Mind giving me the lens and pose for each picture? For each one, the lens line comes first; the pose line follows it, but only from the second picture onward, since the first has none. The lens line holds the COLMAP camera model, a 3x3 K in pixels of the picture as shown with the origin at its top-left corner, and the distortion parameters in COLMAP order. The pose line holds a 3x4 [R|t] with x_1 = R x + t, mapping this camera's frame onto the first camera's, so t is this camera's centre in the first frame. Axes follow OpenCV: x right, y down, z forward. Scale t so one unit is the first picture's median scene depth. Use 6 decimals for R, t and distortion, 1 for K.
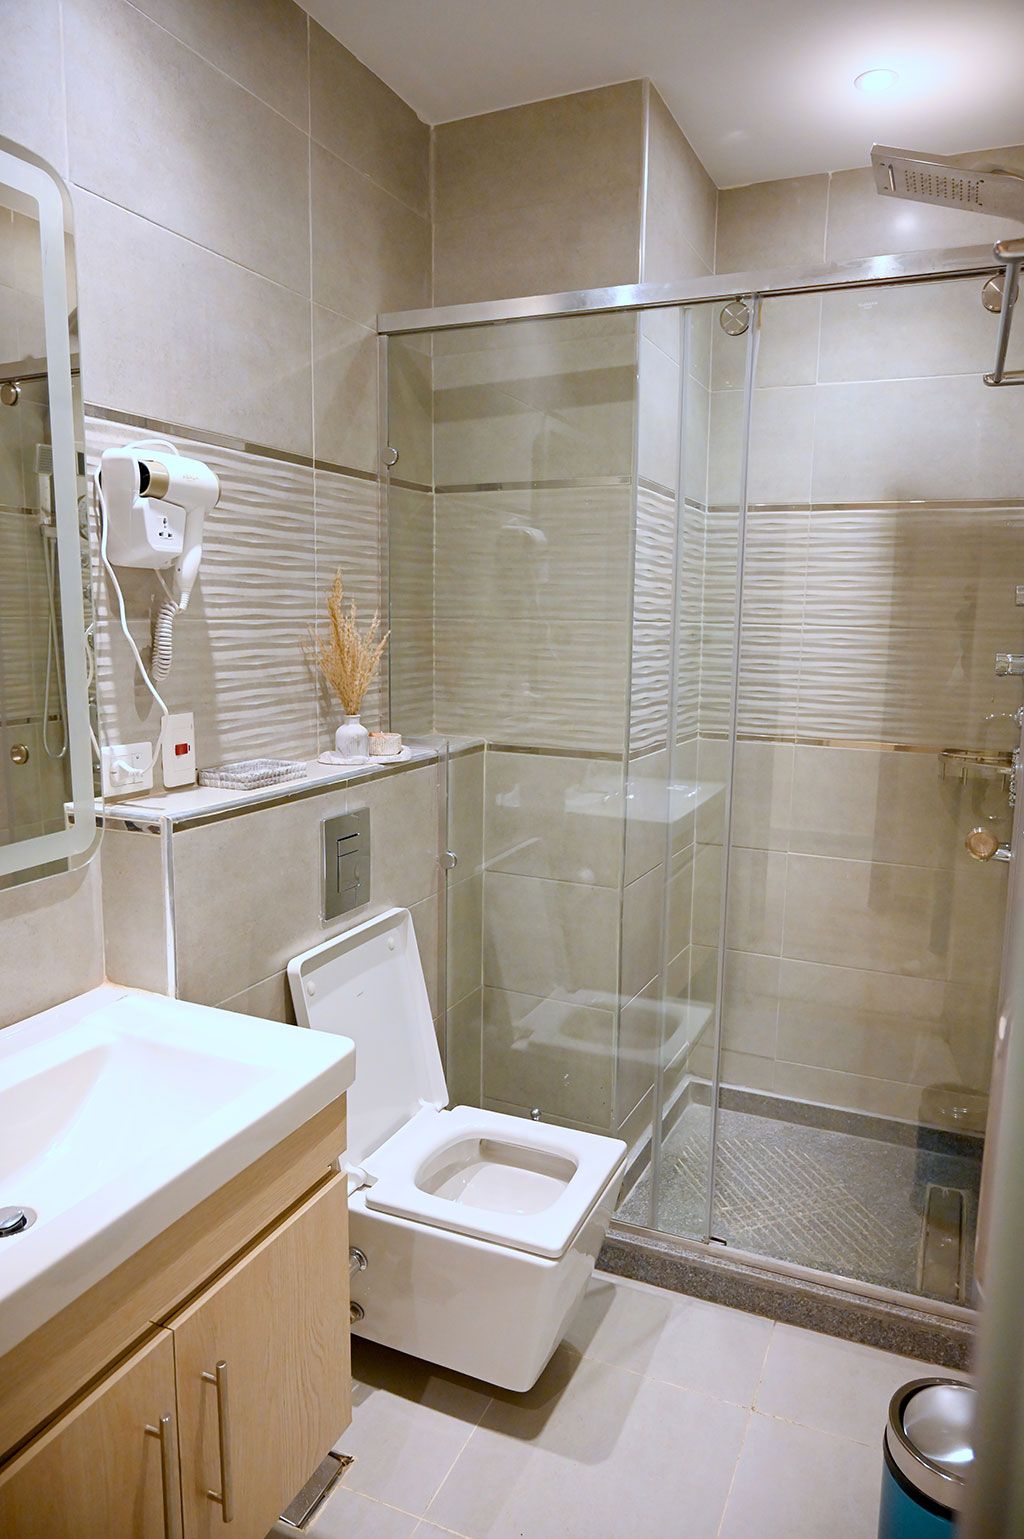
lens RADIAL K [[1017.8, 0, 504.0], [0, 1017.8, 757.2], [0, 0, 1]] dist [-0.010638, 0.003552]
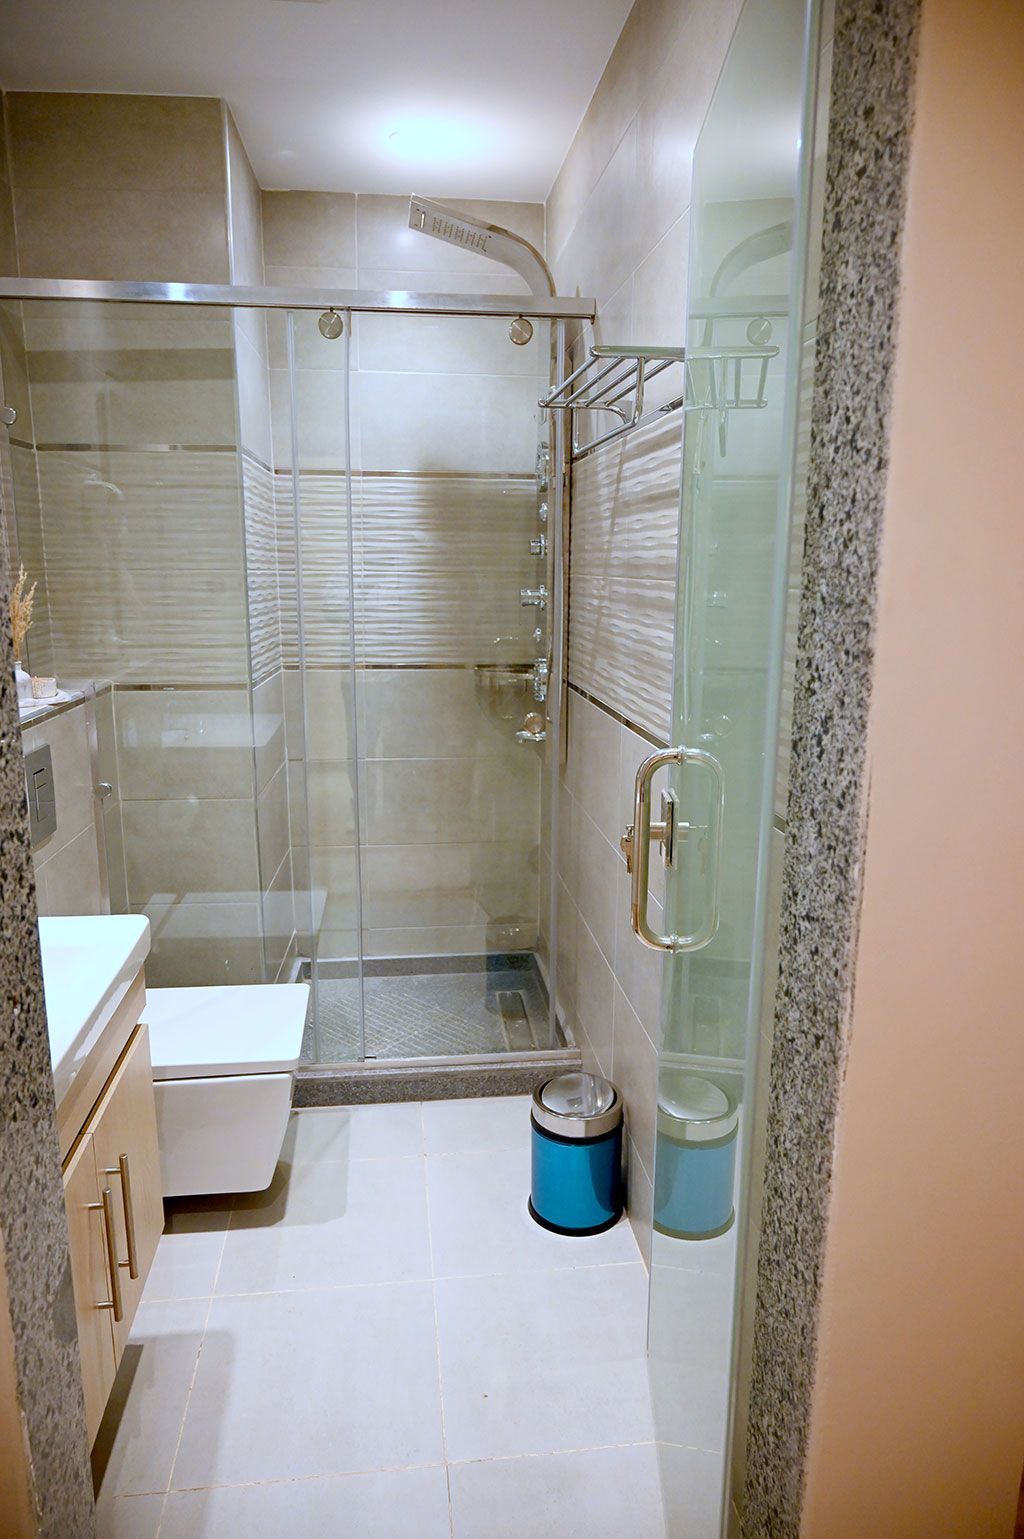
lens RADIAL K [[1017.8, 0, 504.0], [0, 1017.8, 757.2], [0, 0, 1]] dist [-0.010638, 0.003552]
pose [[0.862031, -0.105859, 0.495678, -0.214922], [0.080843, 0.994143, 0.071720, 0.020550], [-0.500367, -0.021753, 0.865540, -0.164181]]
